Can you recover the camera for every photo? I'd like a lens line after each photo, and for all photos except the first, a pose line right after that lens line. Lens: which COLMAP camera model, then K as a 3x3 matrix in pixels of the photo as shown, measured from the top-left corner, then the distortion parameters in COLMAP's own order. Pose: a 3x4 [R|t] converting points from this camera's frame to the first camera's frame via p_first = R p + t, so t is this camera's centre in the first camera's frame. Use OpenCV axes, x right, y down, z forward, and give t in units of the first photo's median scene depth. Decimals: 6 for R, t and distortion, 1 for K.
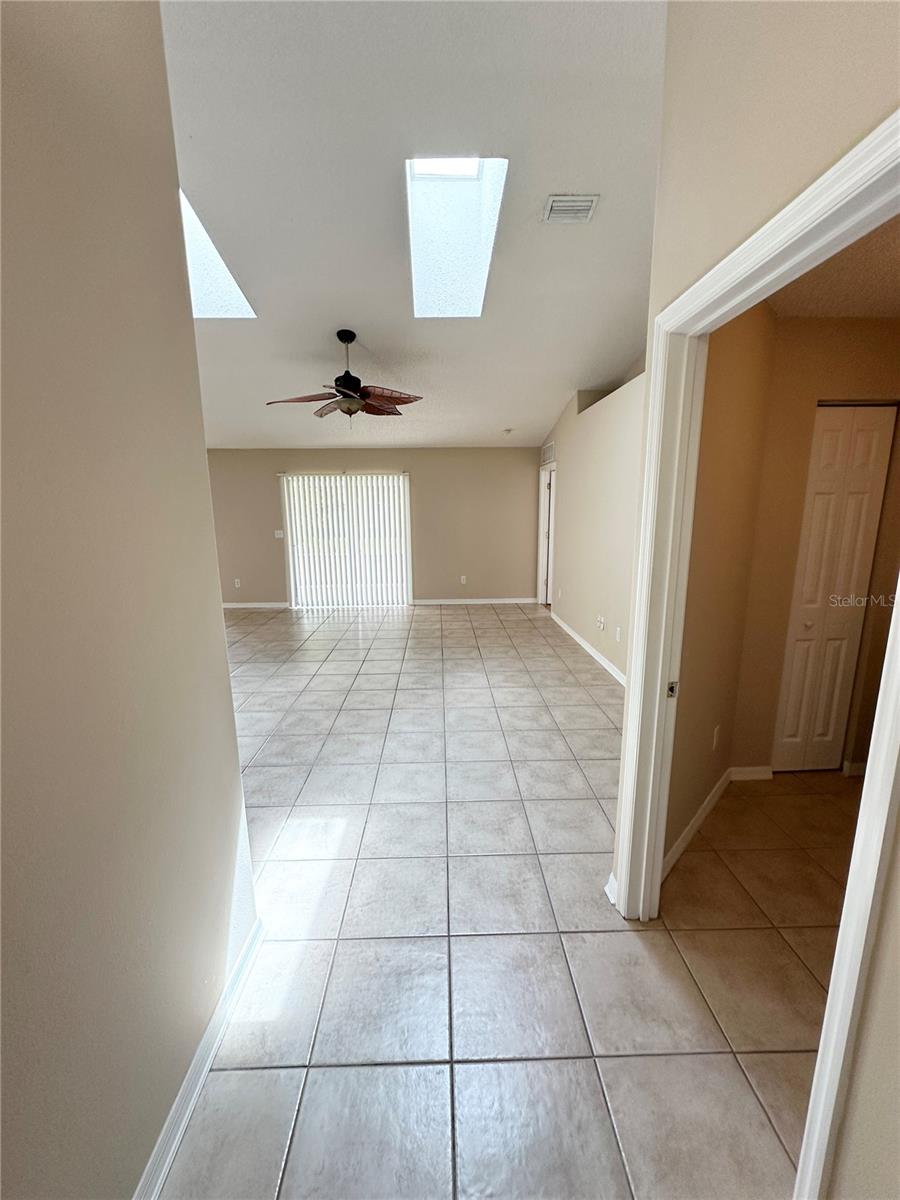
lens RADIAL K [[476.2, 0, 451.1], [0, 476.2, 599.1], [0, 0, 1]] dist [-0.002990, 0.000061]
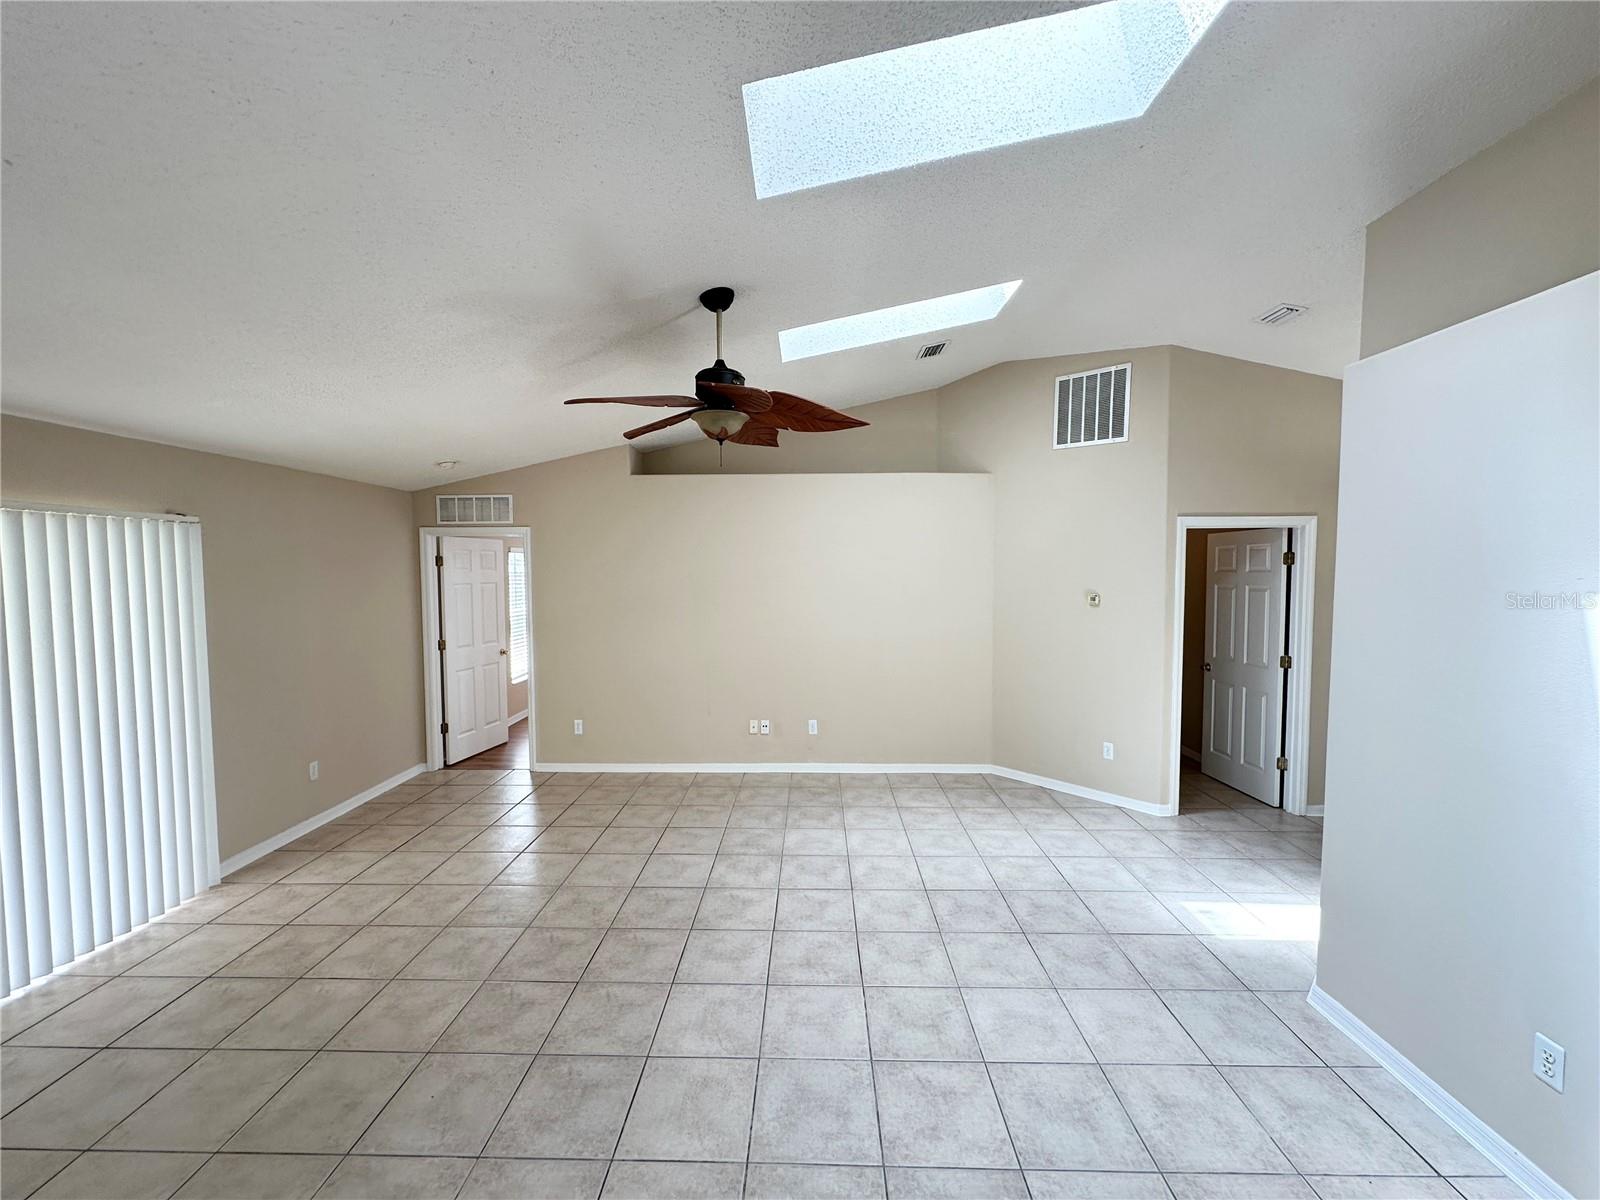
lens RADIAL K [[635.0, 0, 799.8], [0, 635.0, 601.8], [0, 0, 1]] dist [-0.002990, 0.000061]
pose [[0.050181, -0.045135, 0.997720, -1.071641], [0.191519, 0.980874, 0.034740, -0.260561], [-0.980205, 0.189339, 0.057865, 1.068674]]
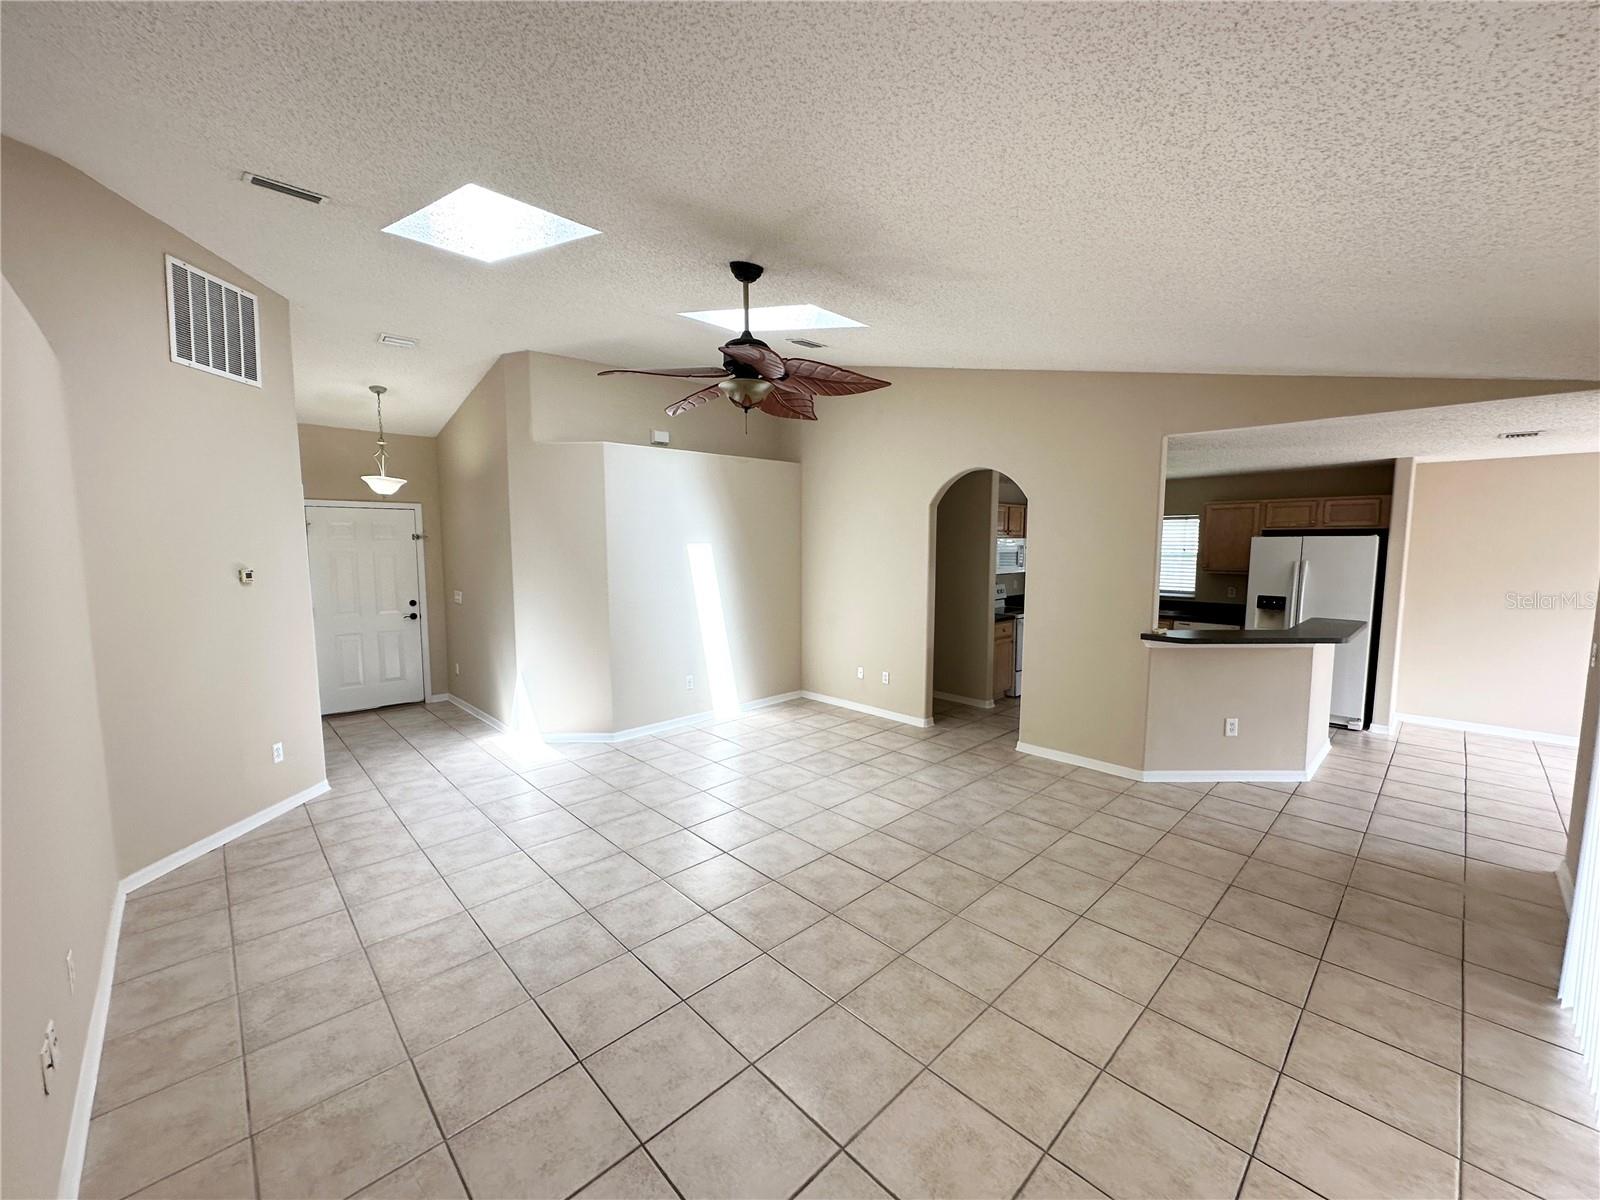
lens RADIAL K [[635.0, 0, 800.9], [0, 635.0, 601.7], [0, 0, 1]] dist [-0.002990, 0.000061]
pose [[-0.741108, 0.078054, -0.666833, 0.287898], [-0.115891, 0.963438, 0.241572, -0.420444], [0.661308, 0.256311, -0.704966, 1.896283]]
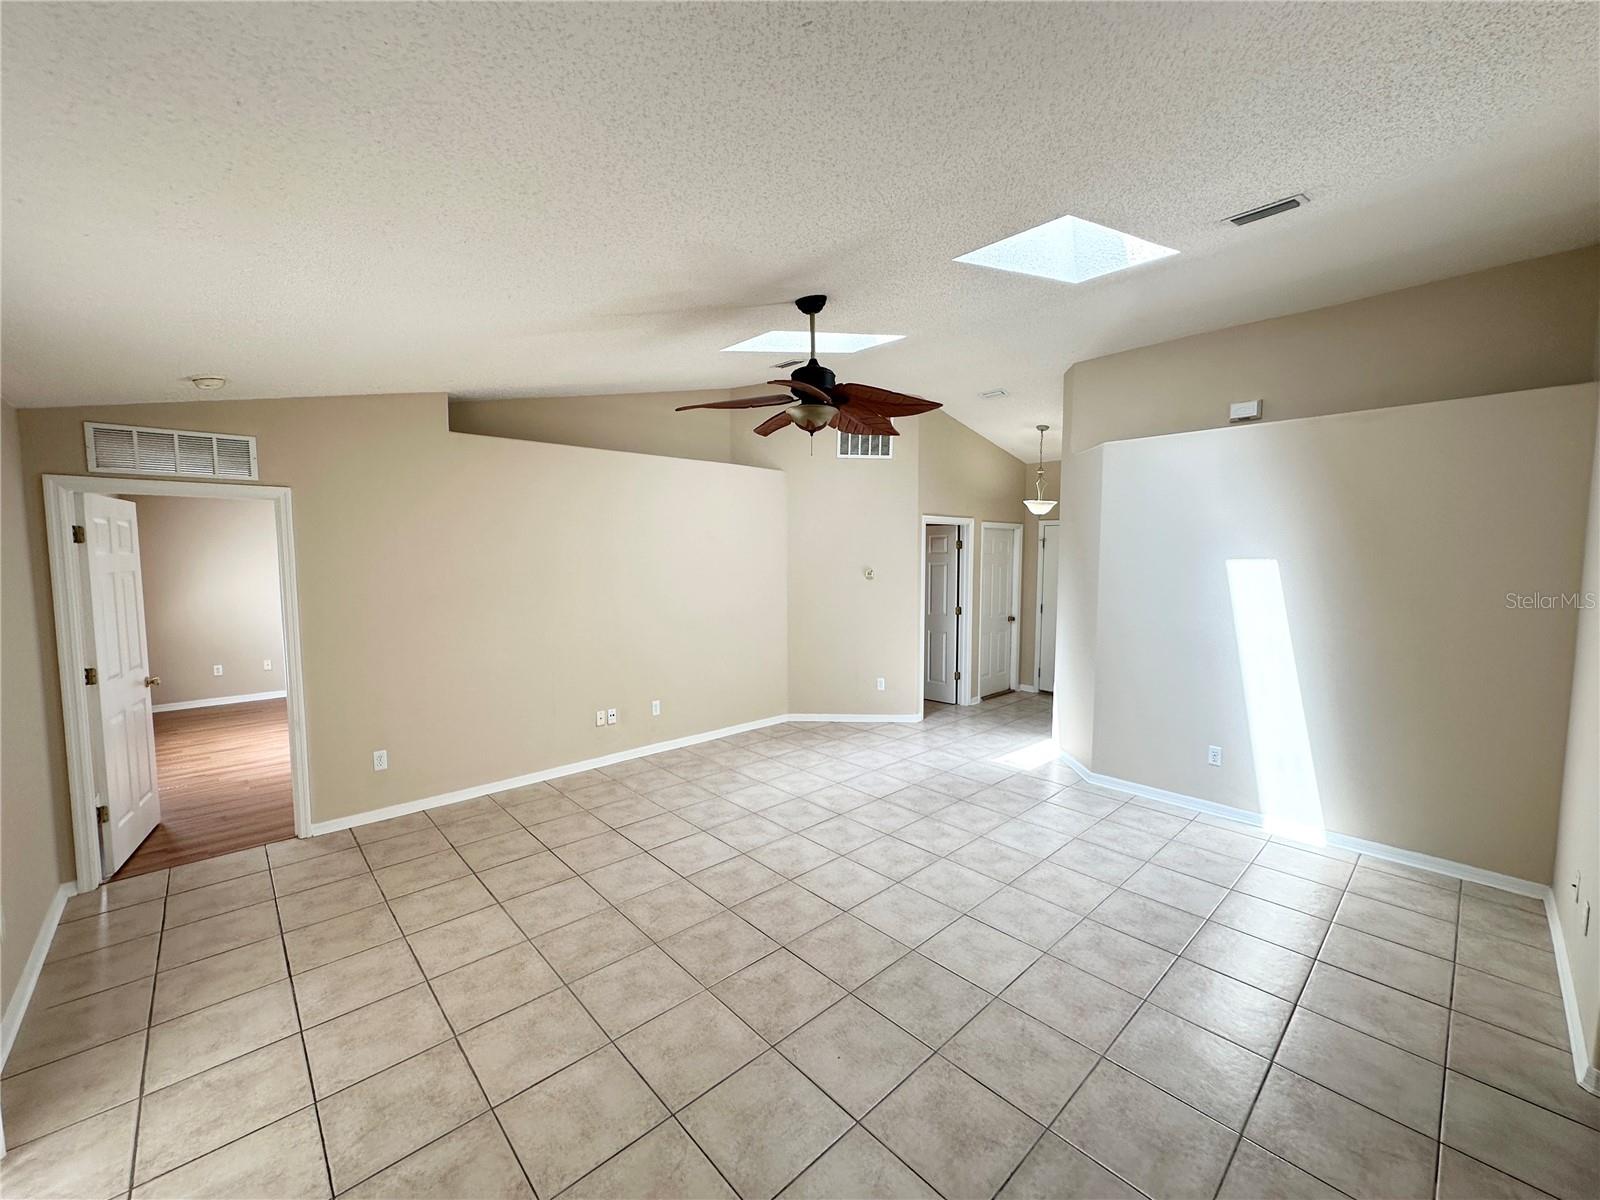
lens RADIAL K [[635.0, 0, 798.4], [0, 635.0, 601.8], [0, 0, 1]] dist [-0.002990, 0.000061]
pose [[-0.658504, -0.048789, 0.750994, -0.931843], [0.149119, 0.969652, 0.193749, -0.399044], [-0.737656, 0.239572, -0.631244, 1.825057]]
